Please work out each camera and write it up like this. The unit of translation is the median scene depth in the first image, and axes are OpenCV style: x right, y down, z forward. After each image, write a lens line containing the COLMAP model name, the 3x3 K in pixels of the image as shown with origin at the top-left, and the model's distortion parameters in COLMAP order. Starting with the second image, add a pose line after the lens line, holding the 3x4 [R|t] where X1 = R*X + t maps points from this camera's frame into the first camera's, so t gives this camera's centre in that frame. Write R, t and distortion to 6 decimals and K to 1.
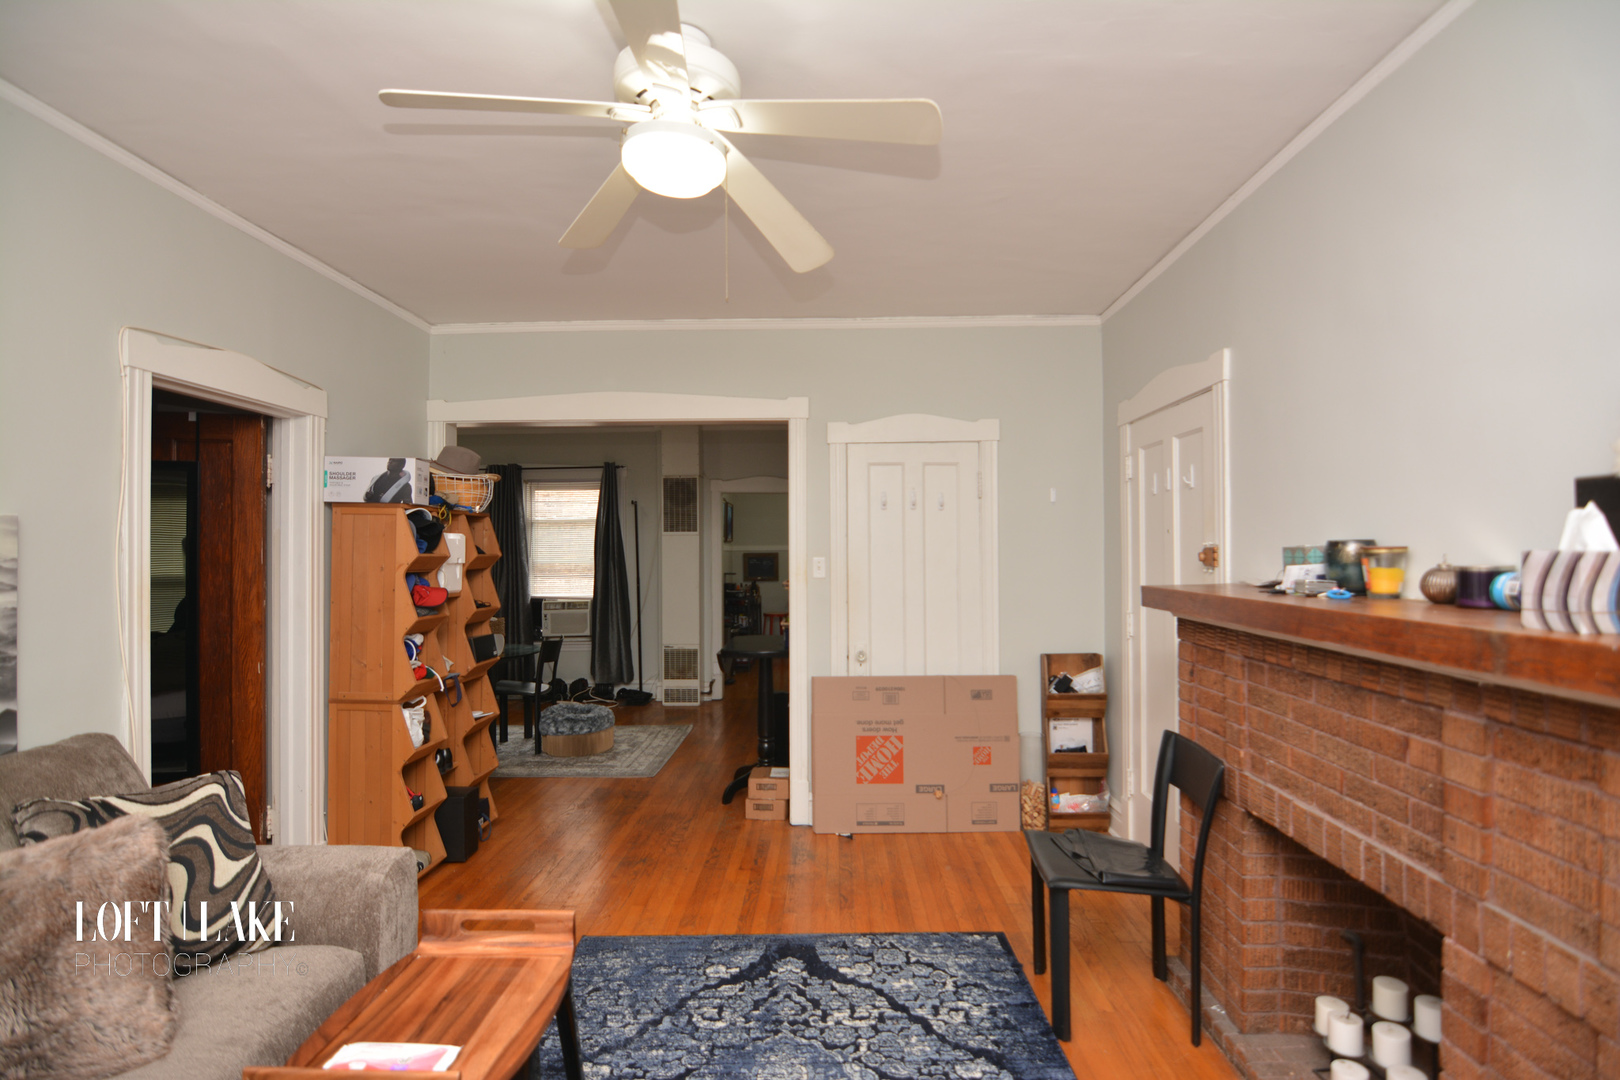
lens RADIAL K [[797.0, 0, 816.4], [0, 797.0, 544.1], [0, 0, 1]] dist [-0.016350, -0.001454]
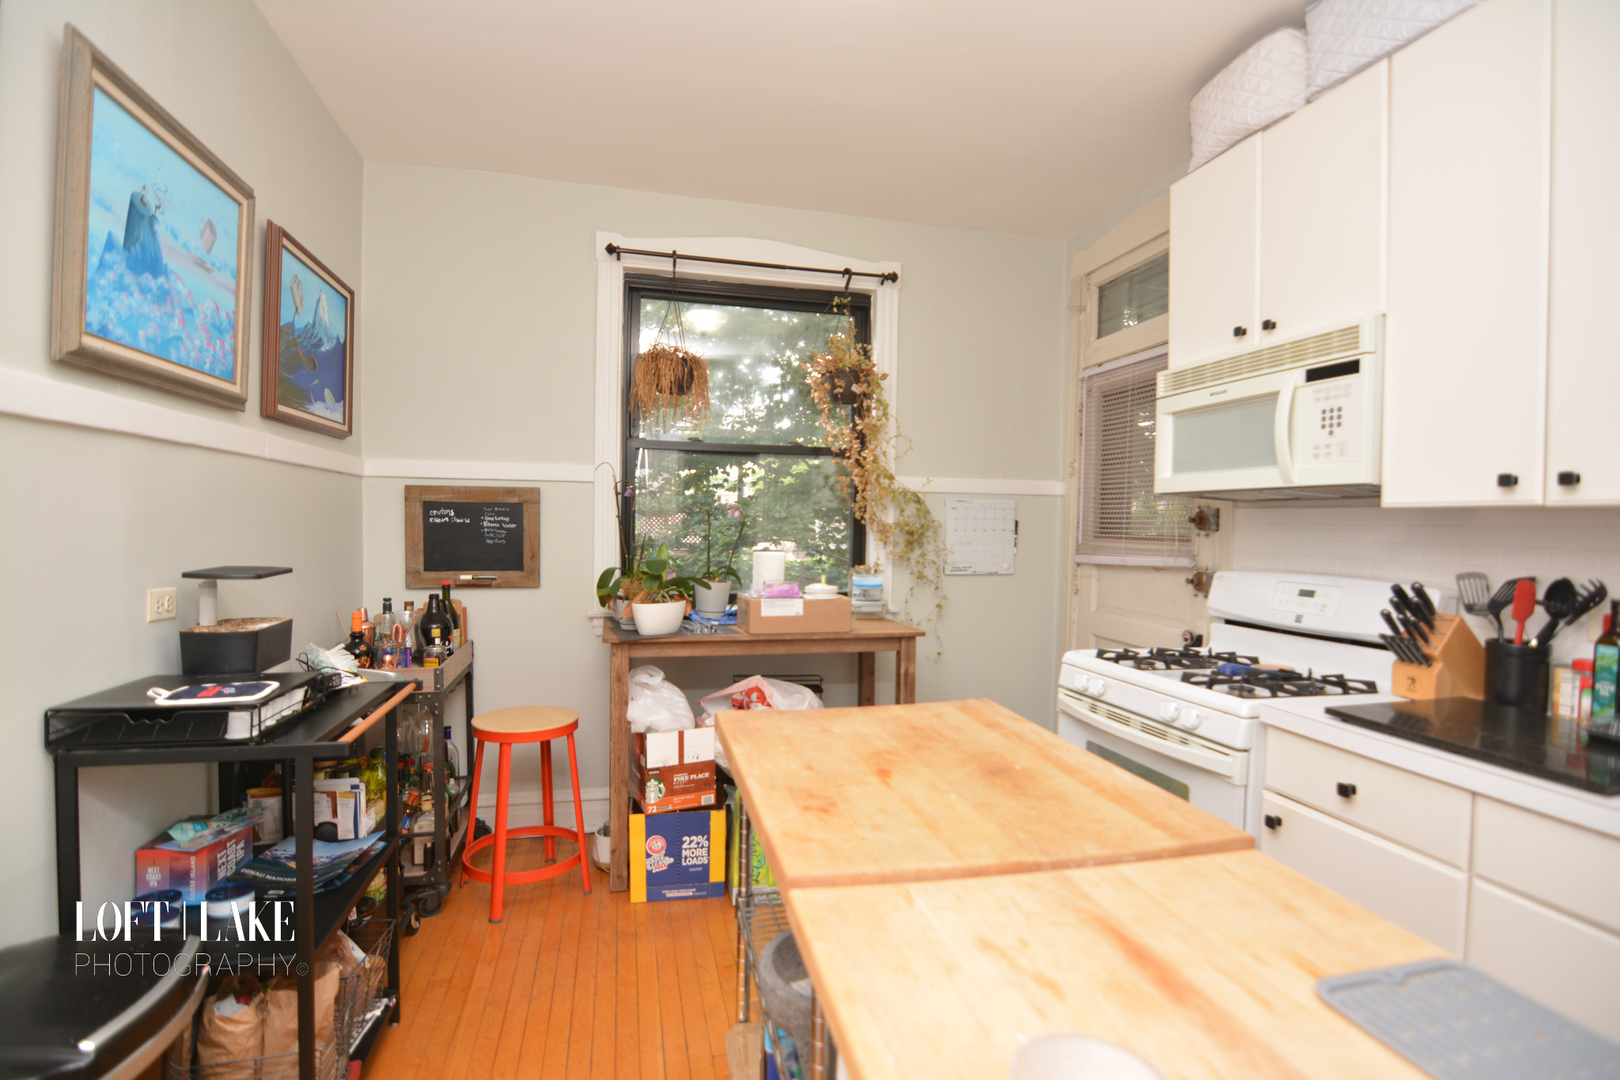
lens RADIAL K [[797.0, 0, 814.0], [0, 797.0, 535.6], [0, 0, 1]] dist [-0.016350, -0.001454]
pose [[0.964813, 0.013899, 0.262571, -0.040508], [-0.021000, 0.999485, 0.024260, 0.027310], [-0.262099, -0.028921, 0.964608, 0.981738]]
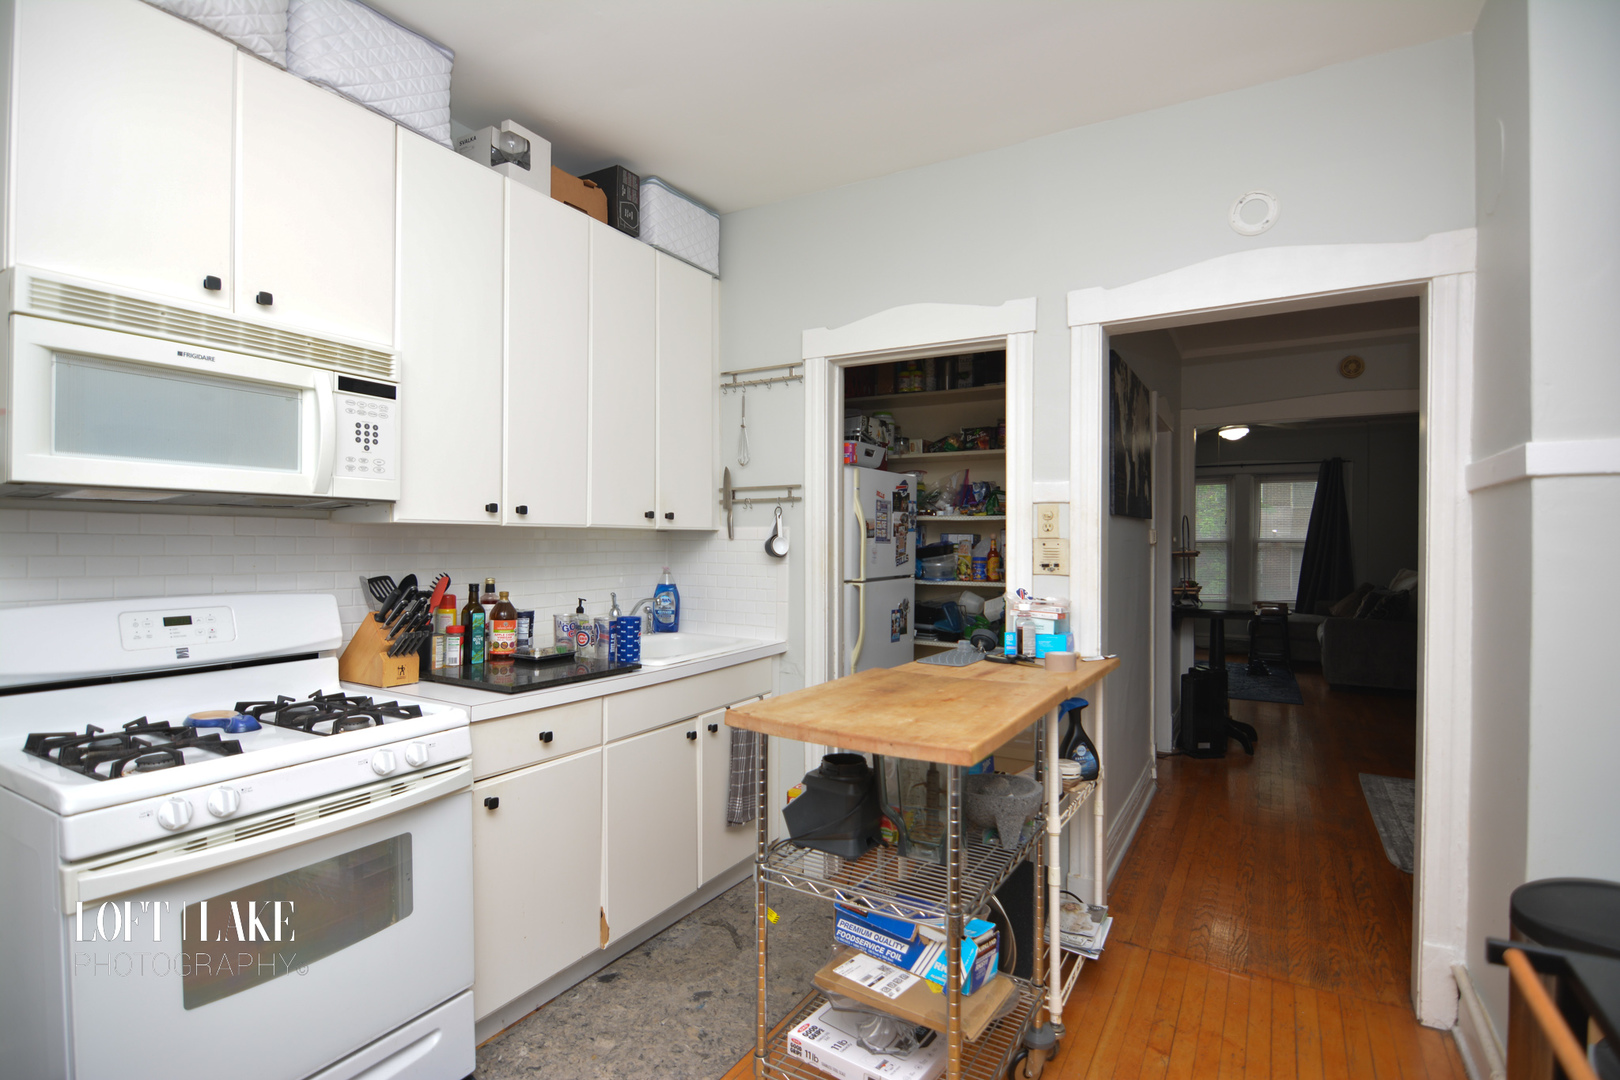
lens RADIAL K [[797.0, 0, 807.8], [0, 797.0, 542.2], [0, 0, 1]] dist [-0.016350, -0.001454]
pose [[-0.871926, -0.001900, 0.489634, -0.077098], [-0.007472, 0.999928, -0.009425, 0.029996], [-0.489580, -0.011877, -0.871877, 1.457150]]
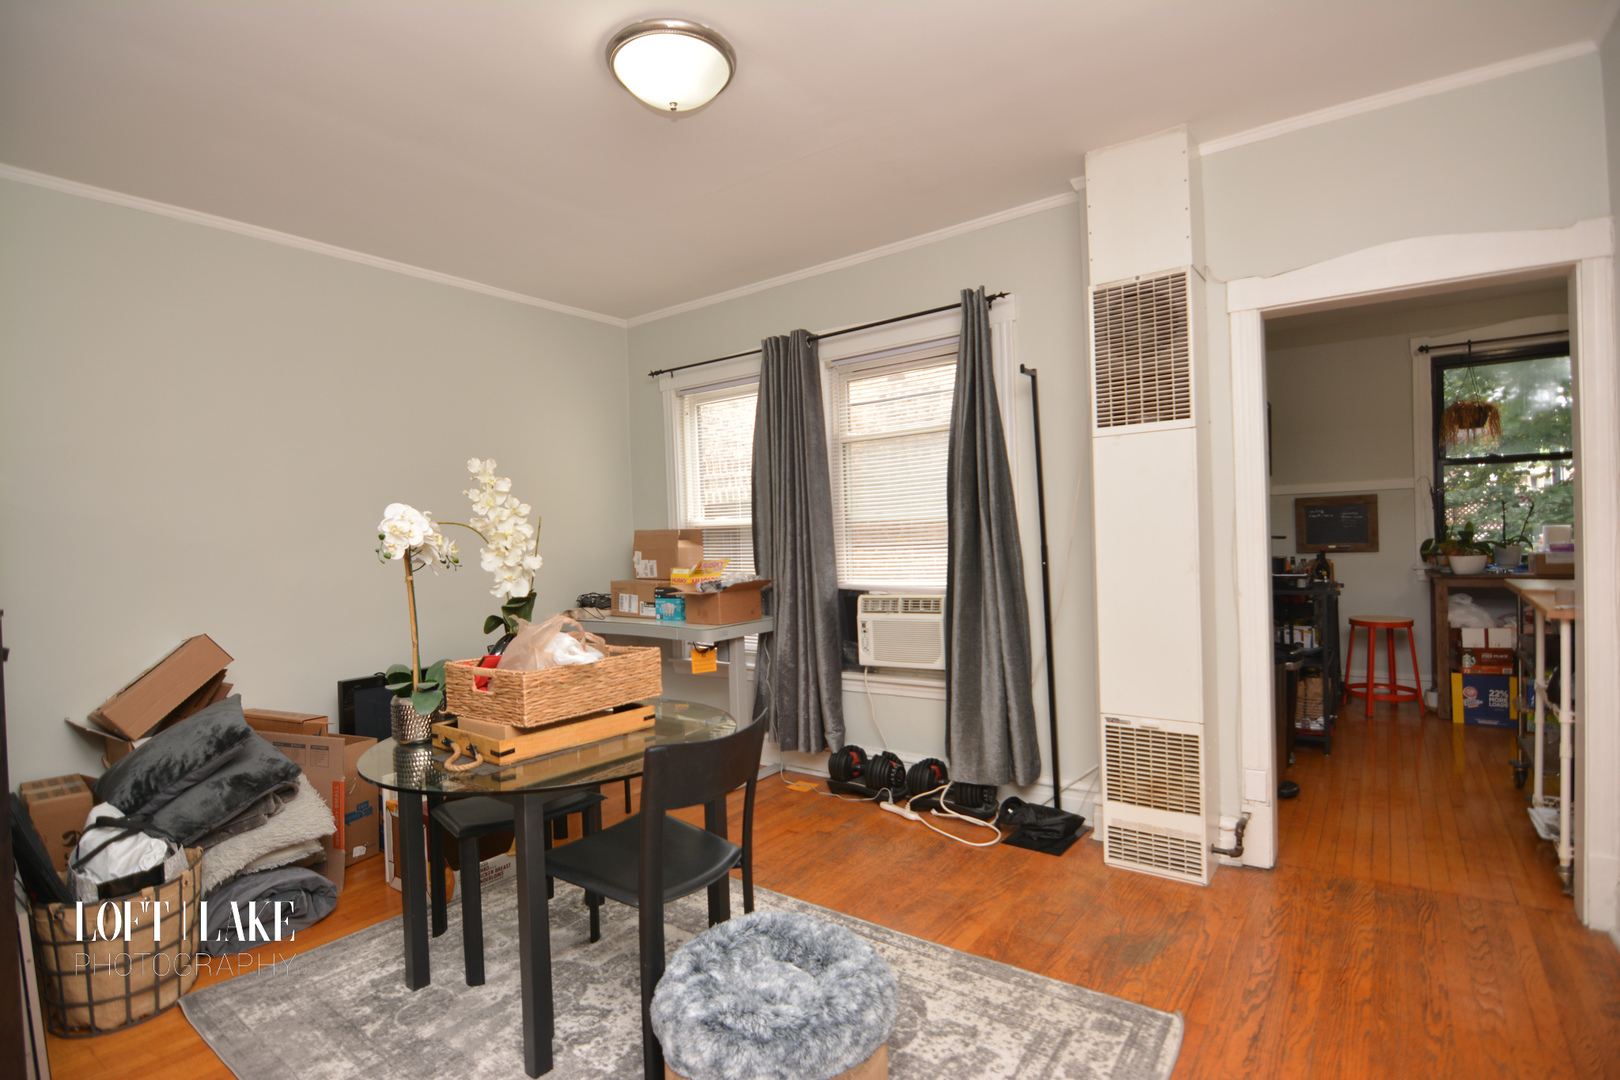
lens RADIAL K [[797.0, 0, 810.3], [0, 797.0, 546.4], [0, 0, 1]] dist [-0.016350, -0.001454]
pose [[0.824839, -0.014613, -0.565179, -0.085680], [0.034353, 0.999114, 0.024304, 0.027635], [0.564323, -0.039463, 0.824610, 0.579197]]
